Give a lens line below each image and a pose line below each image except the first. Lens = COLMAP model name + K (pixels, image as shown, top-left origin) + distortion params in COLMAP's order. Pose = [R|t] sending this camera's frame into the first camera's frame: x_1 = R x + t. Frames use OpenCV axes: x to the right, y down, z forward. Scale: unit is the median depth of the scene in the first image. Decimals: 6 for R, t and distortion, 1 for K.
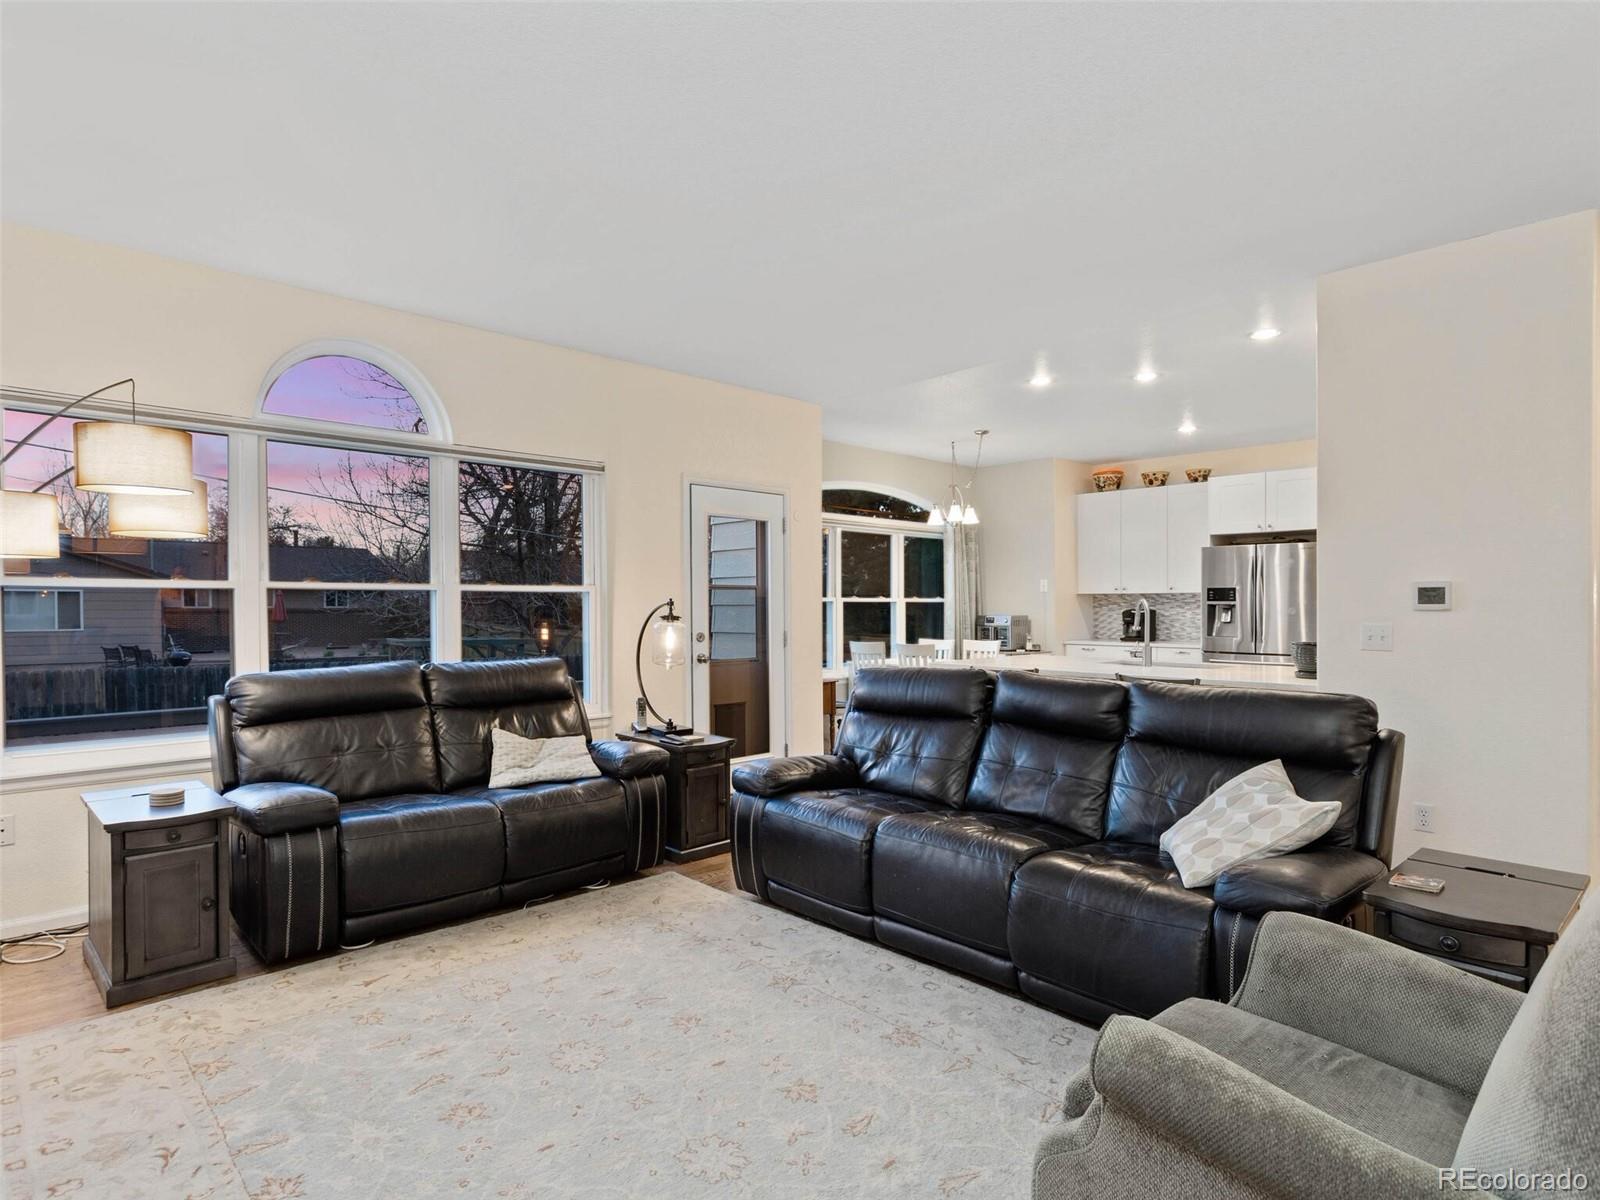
lens RADIAL K [[857.2, 0, 790.4], [0, 857.2, 621.6], [0, 0, 1]] dist [-0.002621, 0.004264]
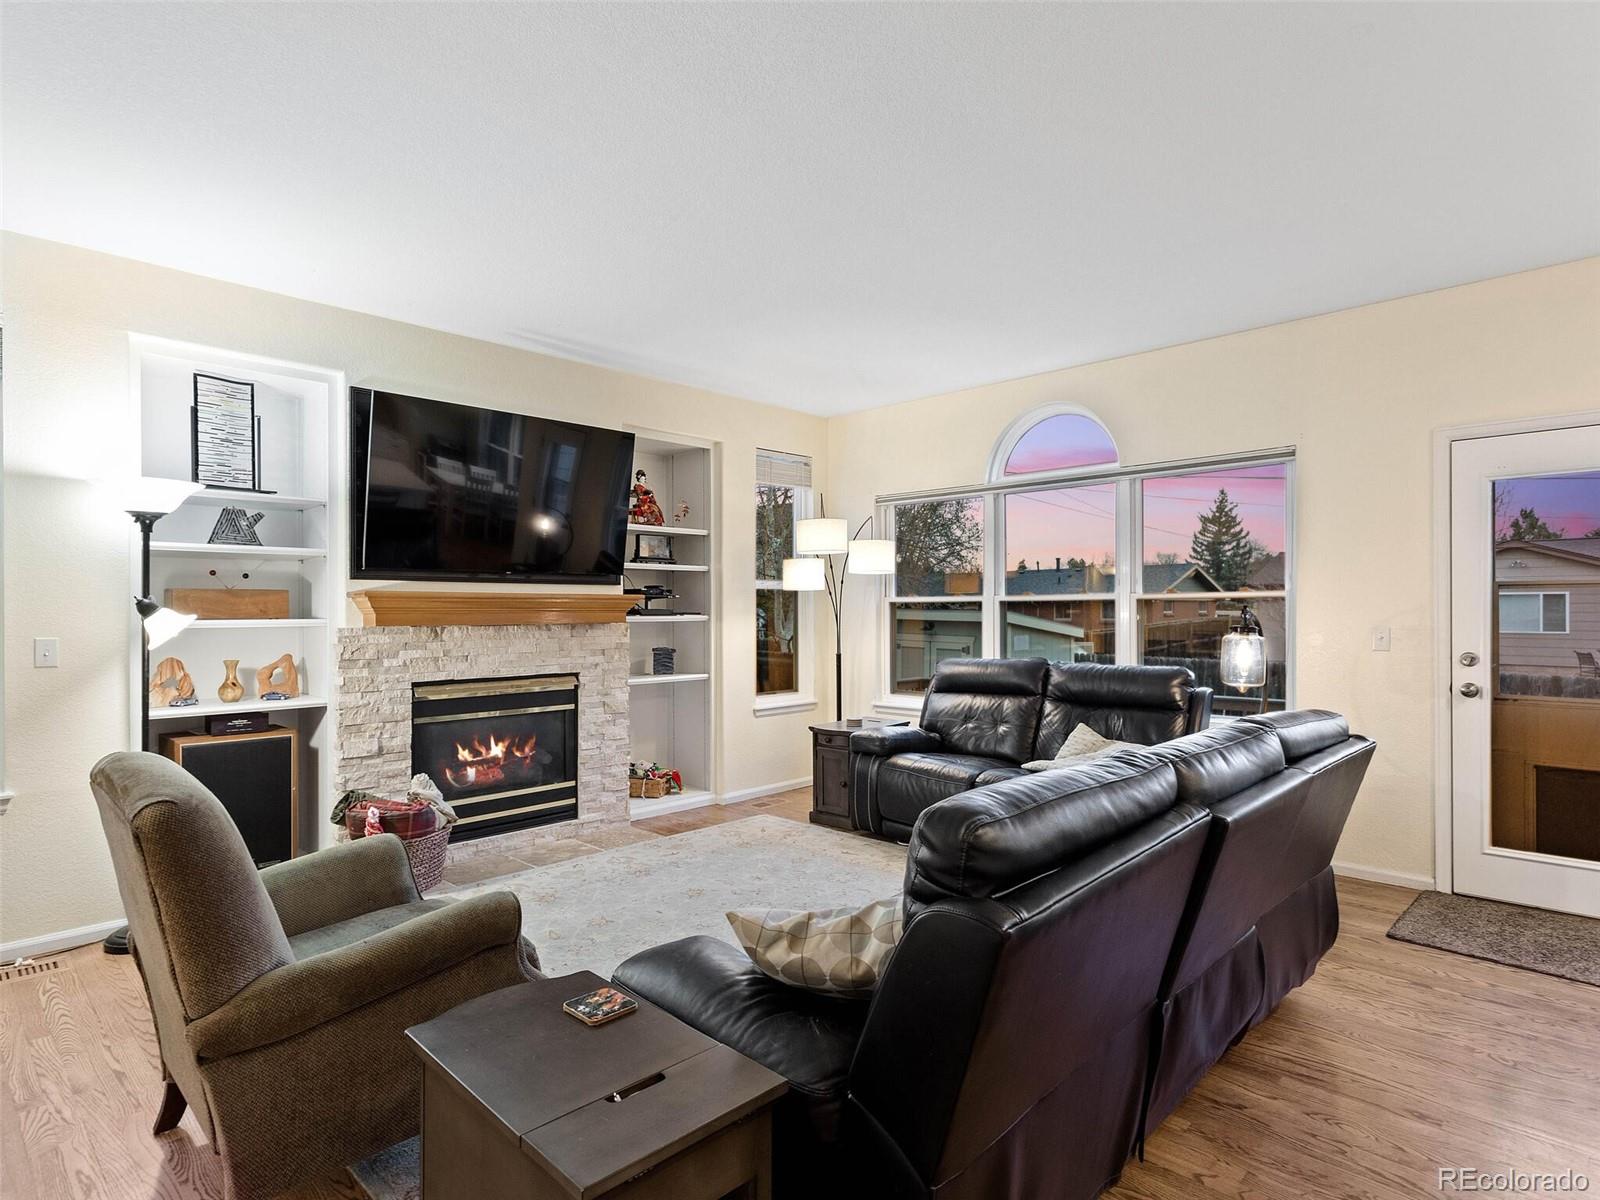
lens RADIAL K [[857.2, 0, 798.8], [0, 857.2, 606.8], [0, 0, 1]] dist [-0.002621, 0.004264]
pose [[0.043162, -0.002170, -0.999066, 0.558584], [-0.015954, 0.999869, -0.002861, -0.013545], [0.998941, 0.016063, 0.043122, 0.432380]]
